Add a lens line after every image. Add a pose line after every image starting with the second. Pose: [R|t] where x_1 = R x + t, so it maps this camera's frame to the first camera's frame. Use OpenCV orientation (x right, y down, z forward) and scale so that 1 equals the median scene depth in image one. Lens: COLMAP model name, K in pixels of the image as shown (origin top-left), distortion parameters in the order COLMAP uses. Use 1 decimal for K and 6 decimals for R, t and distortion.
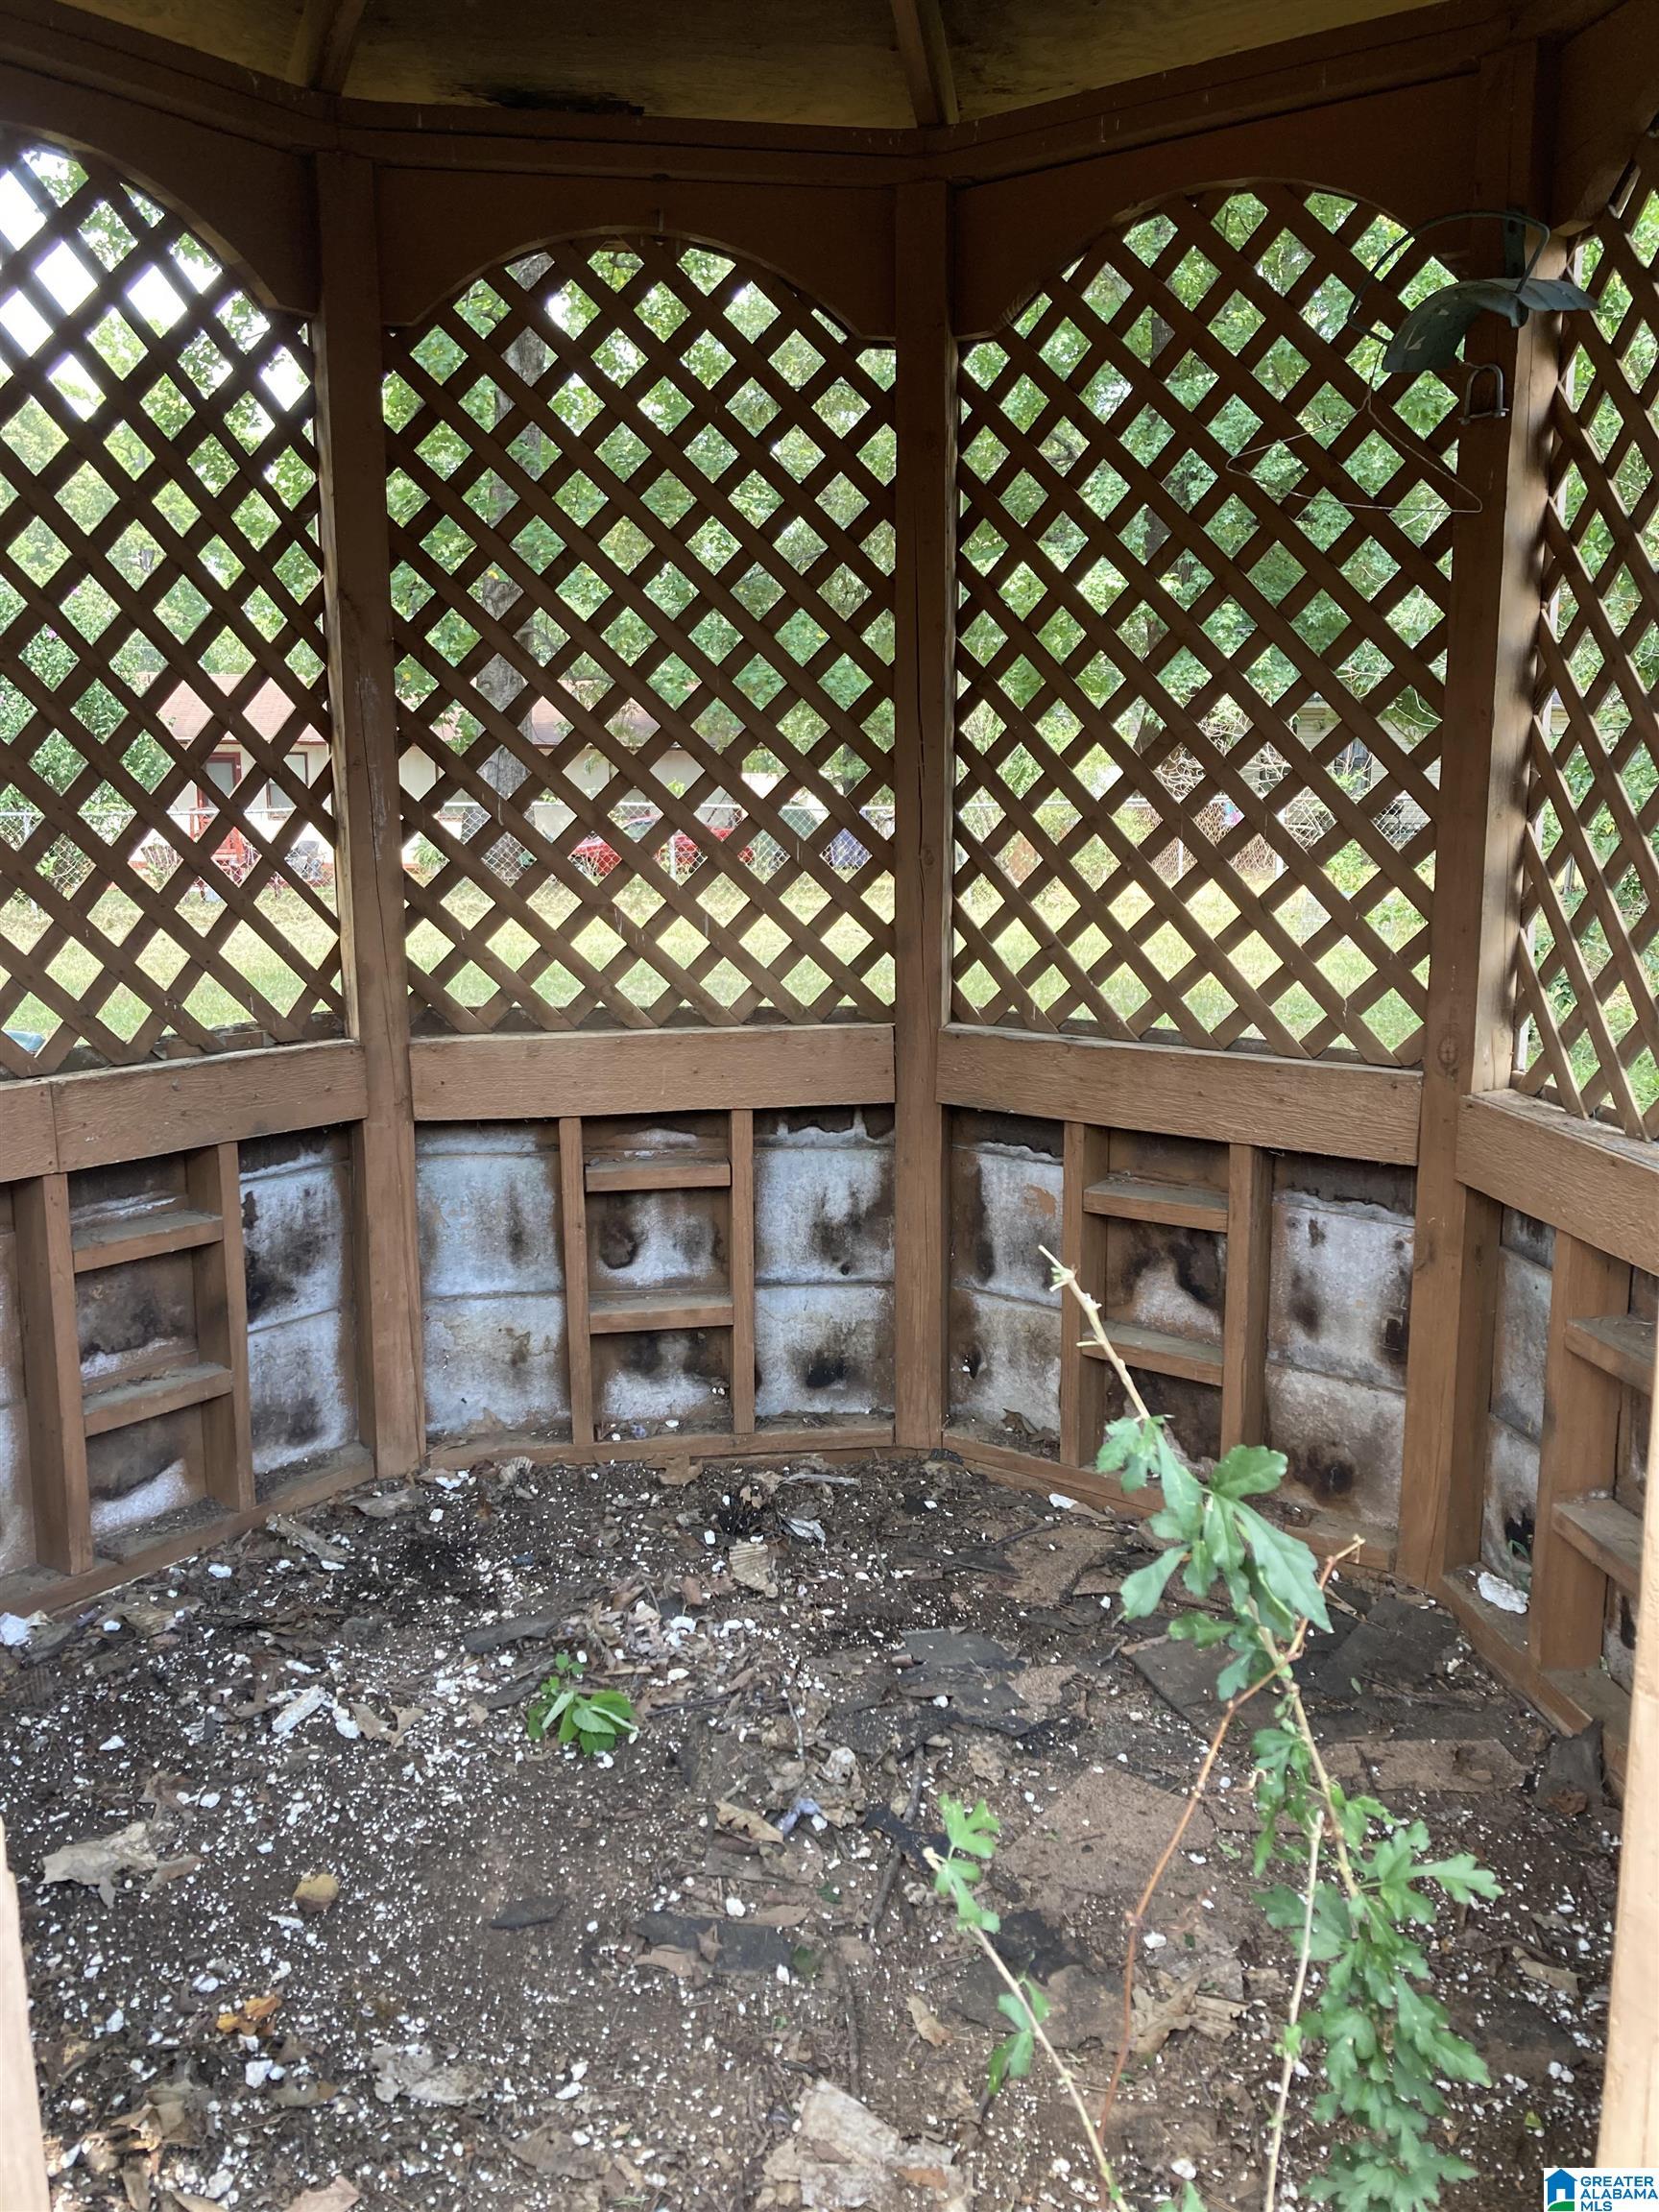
lens RADIAL K [[1799.7, 0, 819.2], [0, 1799.7, 1124.9], [0, 0, 1]] dist [0.019008, -0.022205]
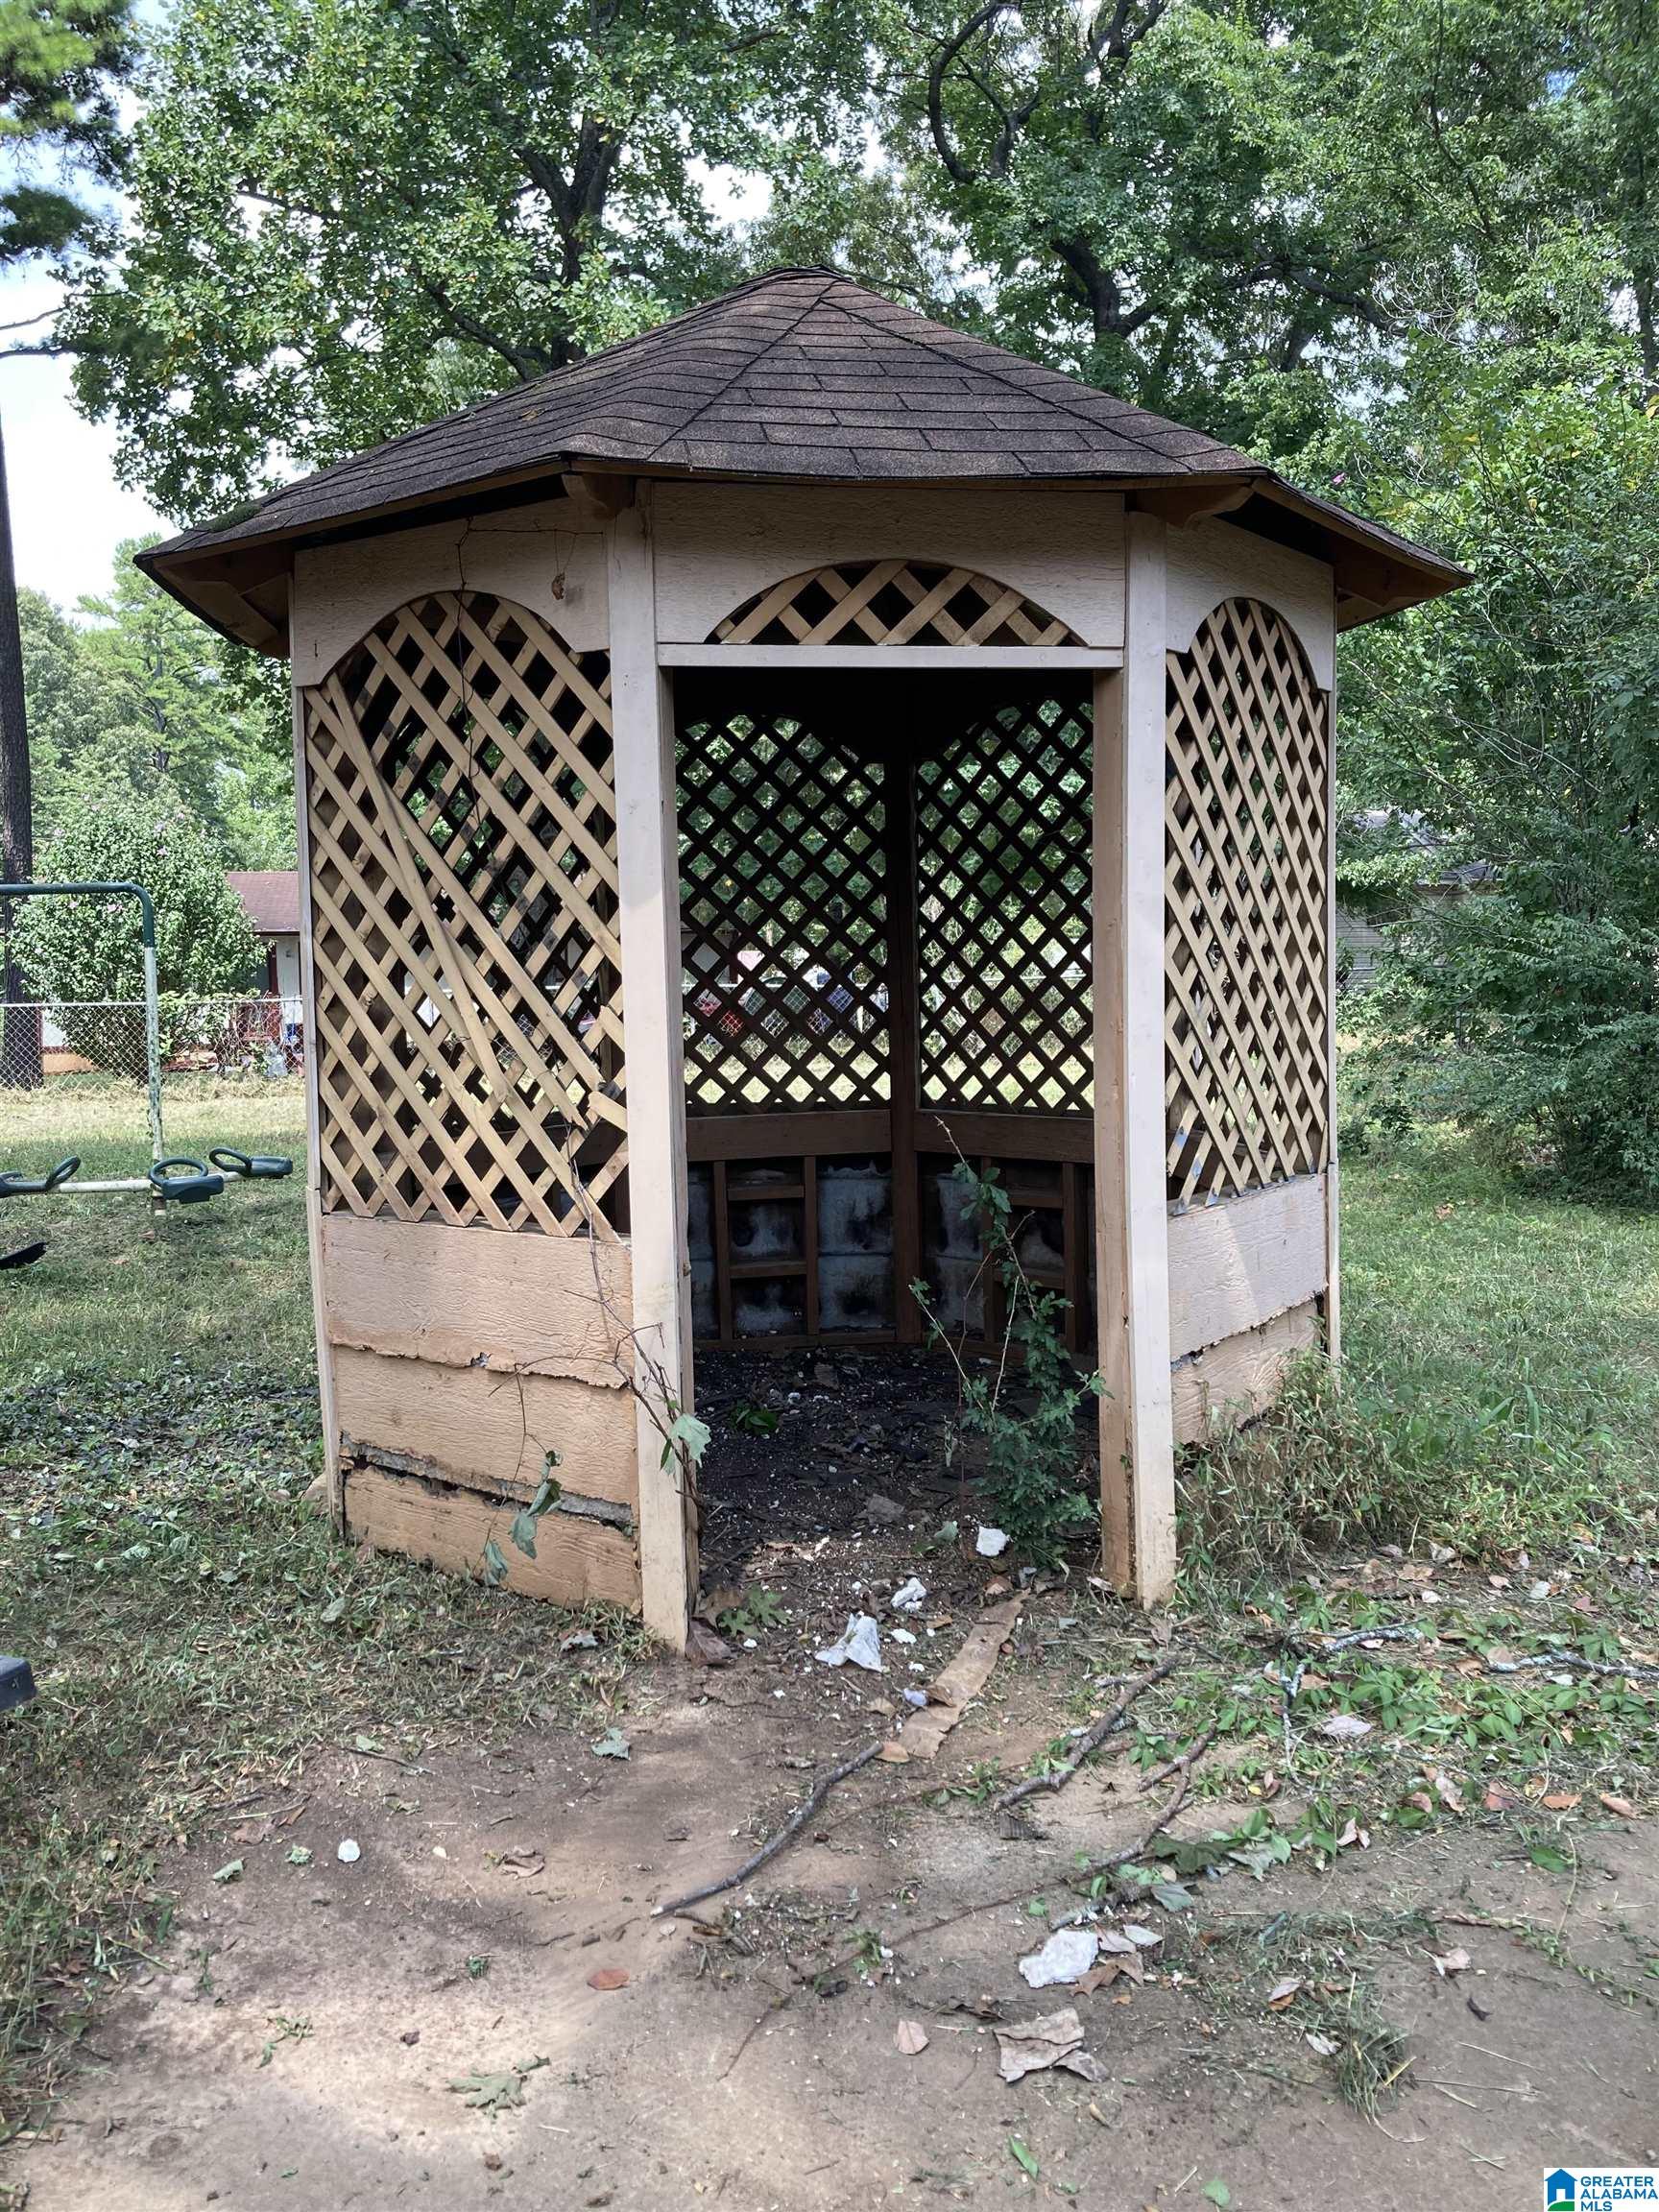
lens RADIAL K [[1799.7, 0, 833.0], [0, 1799.7, 1097.8], [0, 0, 1]] dist [0.019008, -0.022205]
pose [[0.999737, -0.016804, 0.015607, -0.047263], [0.018411, 0.993838, -0.109303, 0.135752], [-0.013674, 0.109561, 0.993886, -0.861699]]
